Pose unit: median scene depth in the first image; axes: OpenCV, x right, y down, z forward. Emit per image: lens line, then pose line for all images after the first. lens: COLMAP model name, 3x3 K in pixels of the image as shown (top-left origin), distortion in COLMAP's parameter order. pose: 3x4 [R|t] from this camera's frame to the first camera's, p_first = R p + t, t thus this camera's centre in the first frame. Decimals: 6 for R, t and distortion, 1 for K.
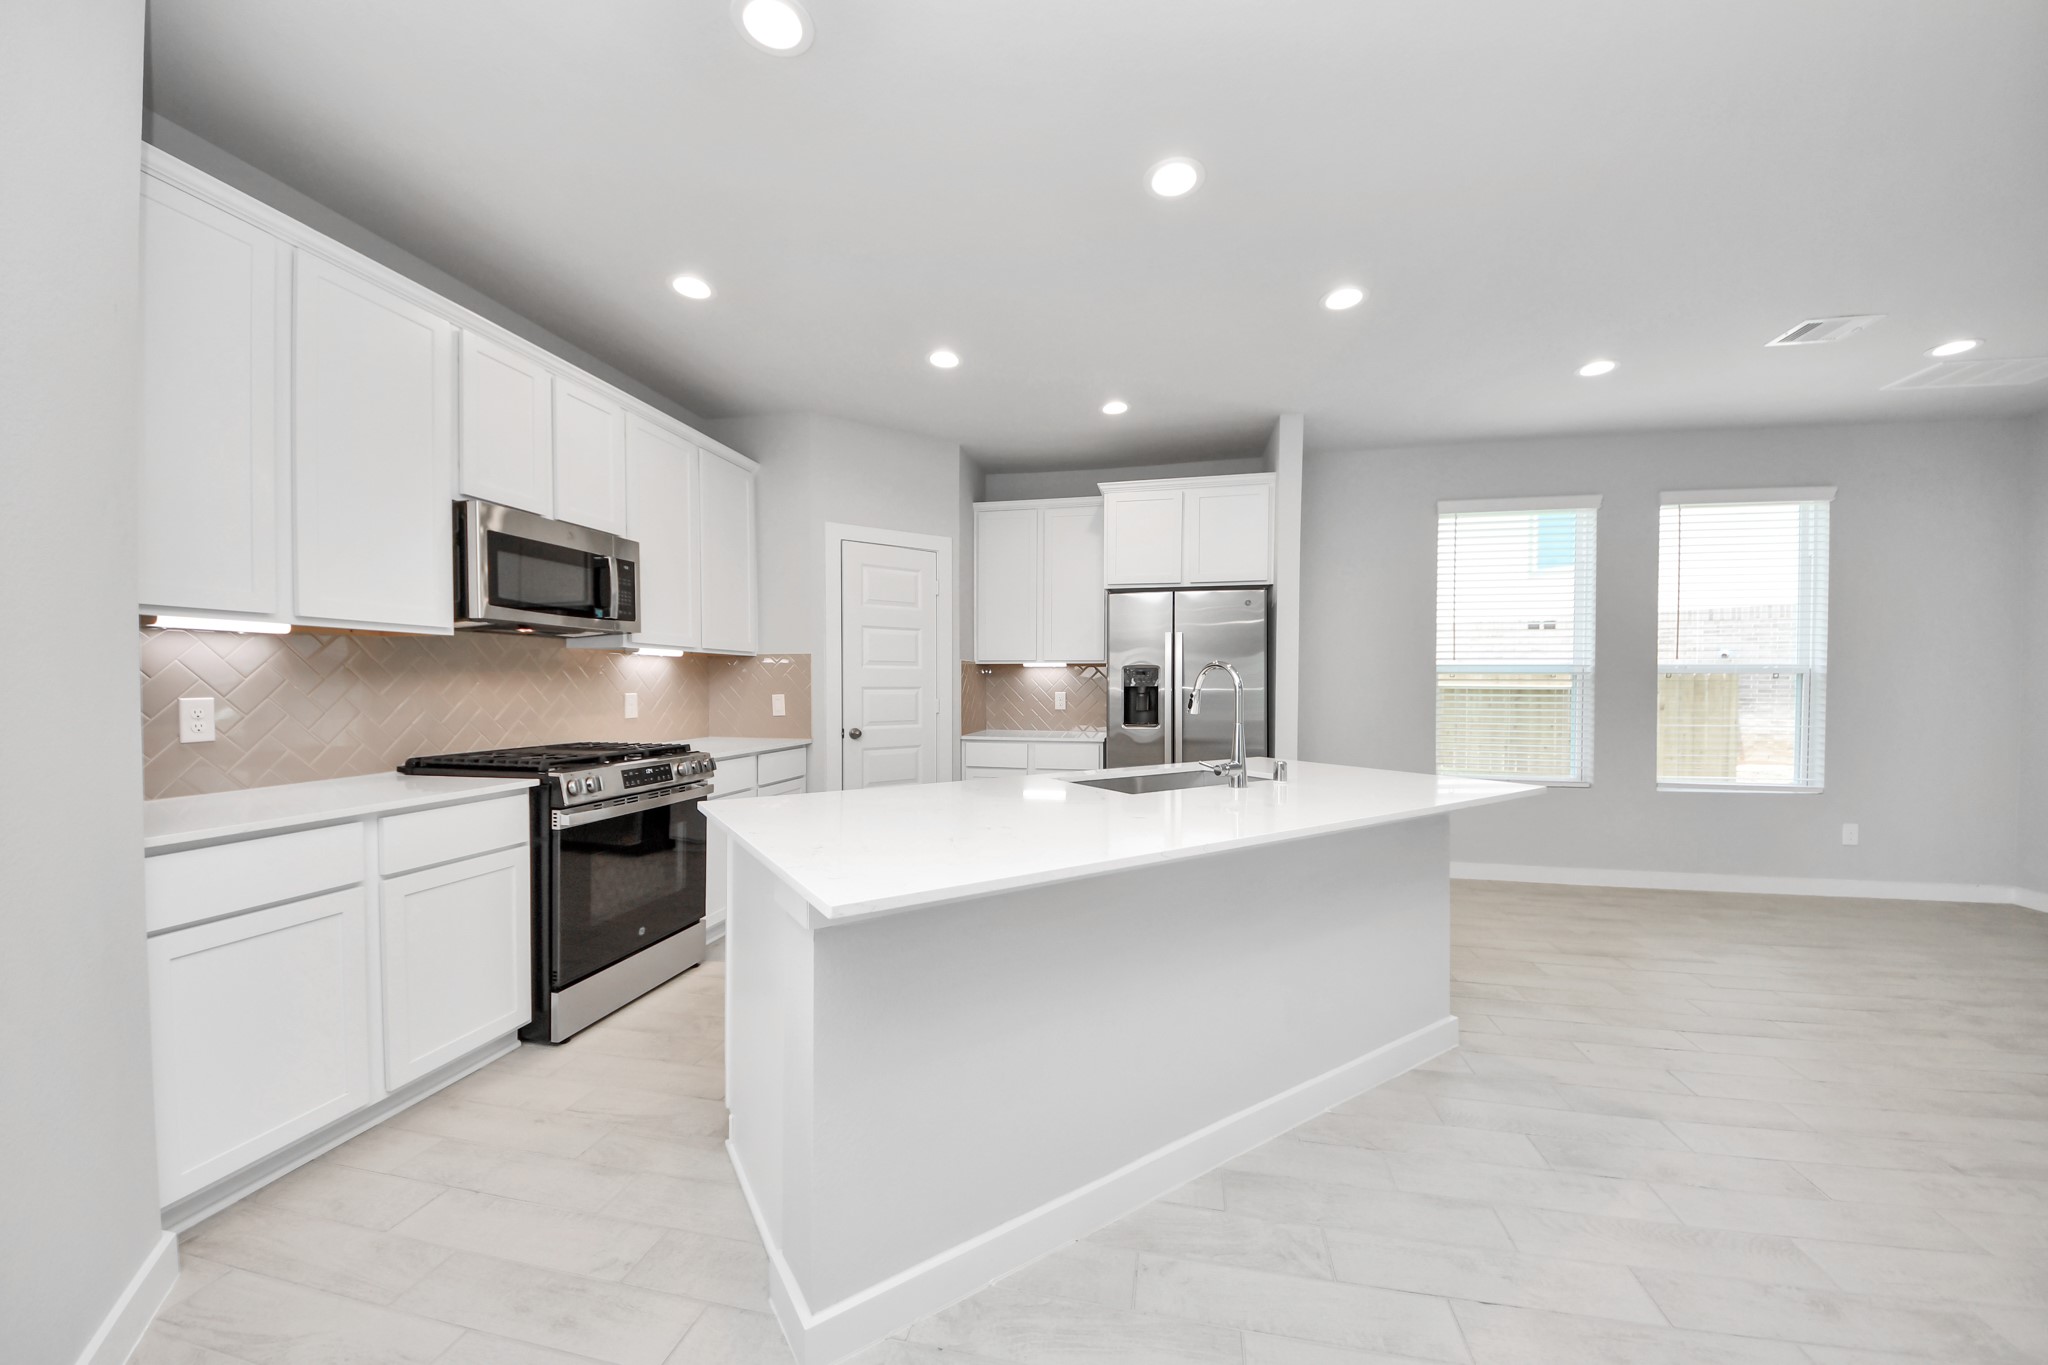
lens RADIAL K [[747.0, 0, 1048.1], [0, 747.0, 697.9], [0, 0, 1]] dist [-0.003641, -0.004022]
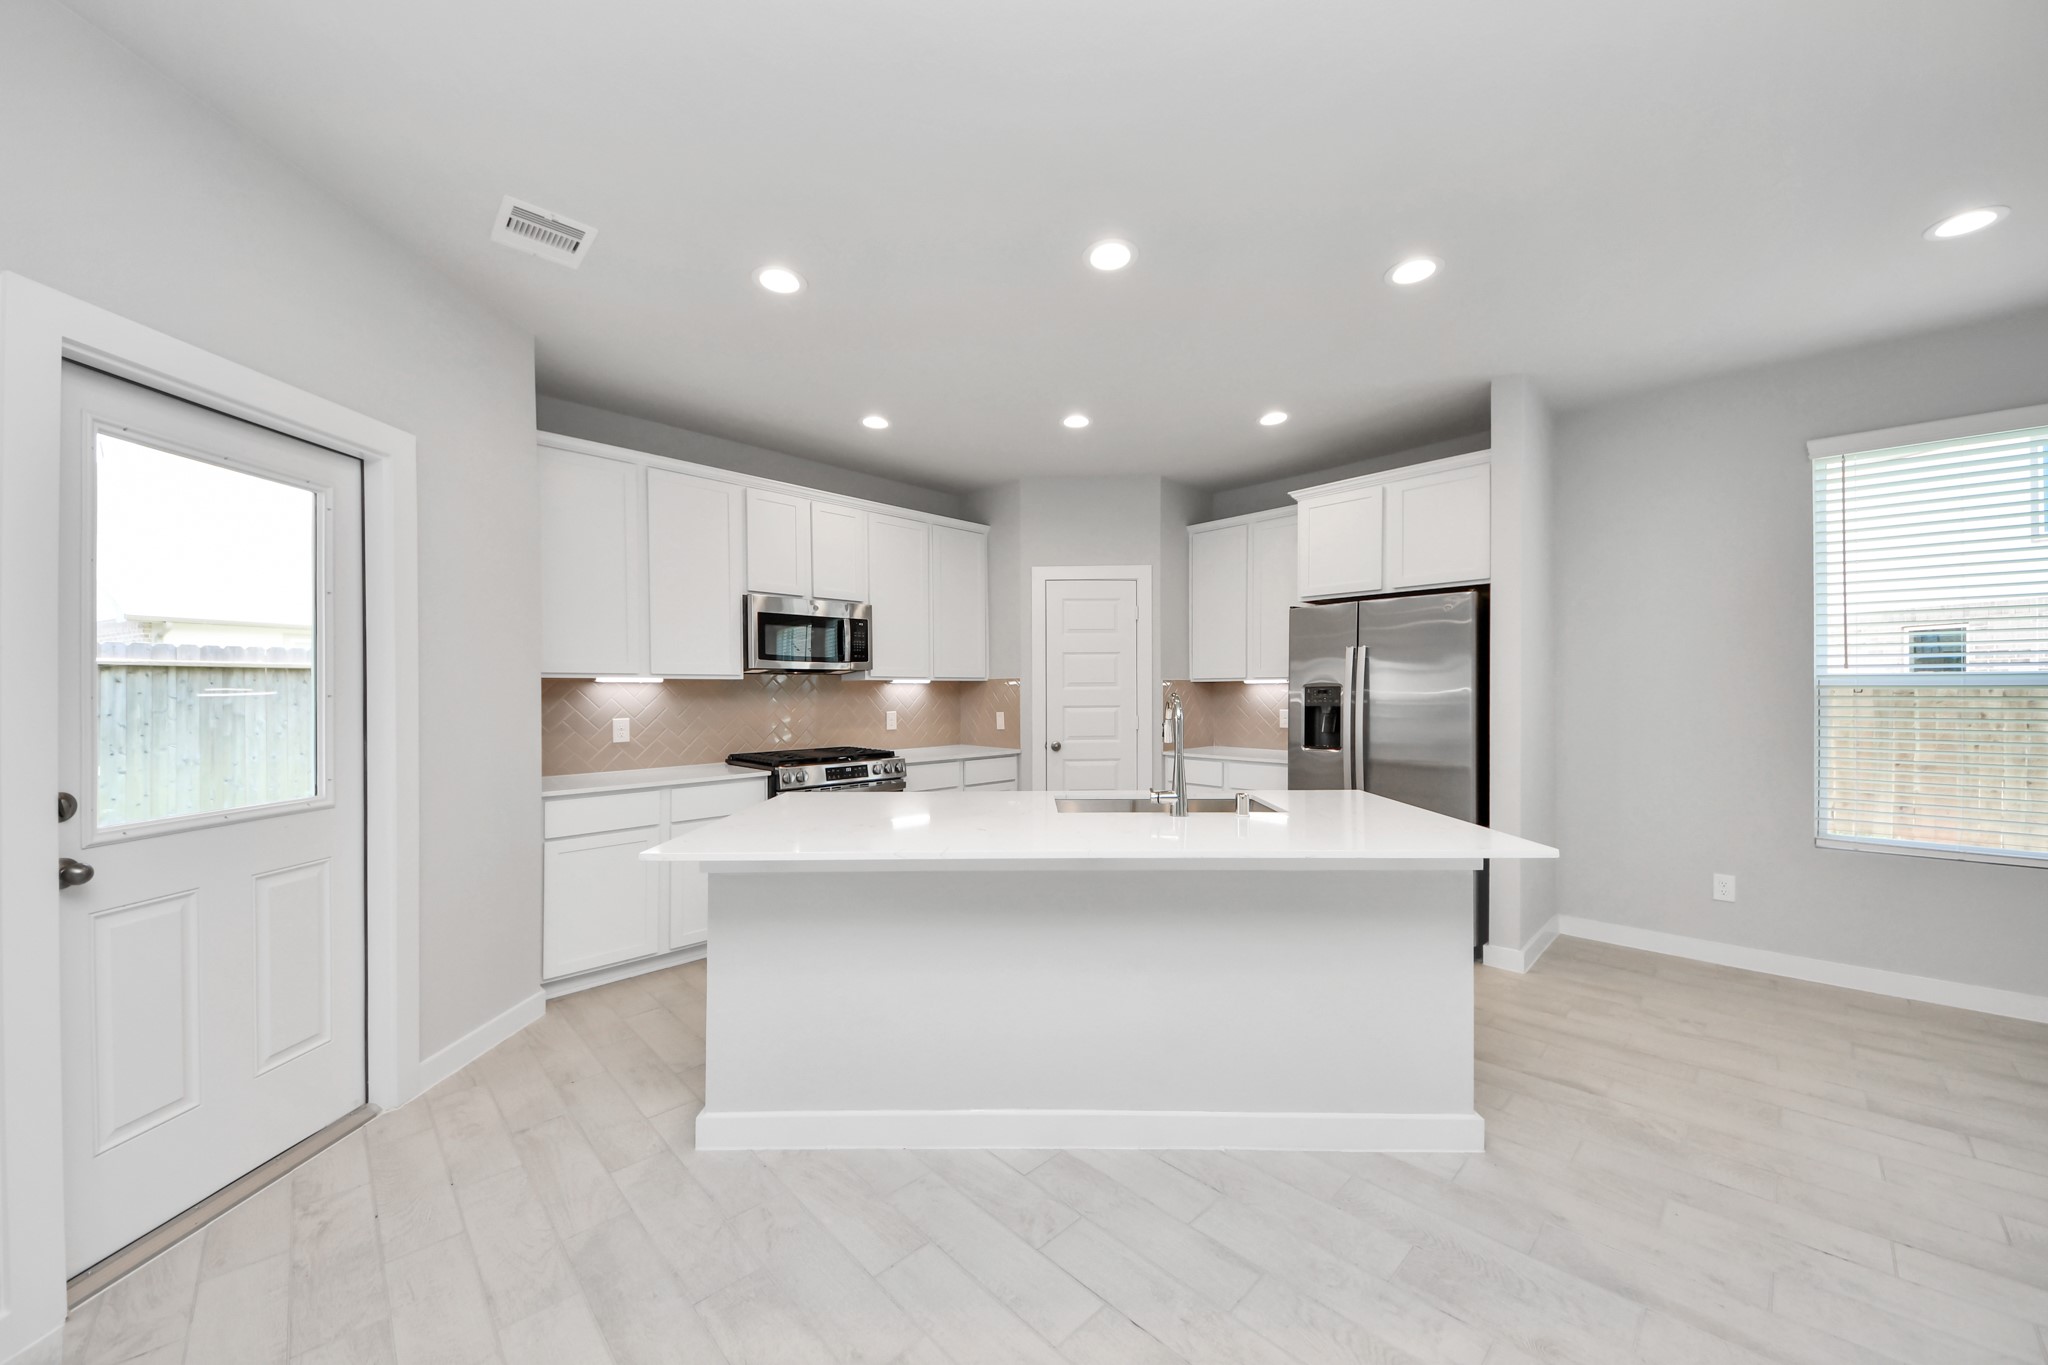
lens RADIAL K [[747.0, 0, 1010.3], [0, 747.0, 683.7], [0, 0, 1]] dist [-0.003641, -0.004022]
pose [[0.820445, -0.014665, -0.571537, 0.393892], [-0.000218, 0.999663, -0.025964, -0.021386], [0.571725, 0.021427, 0.820166, 0.007036]]
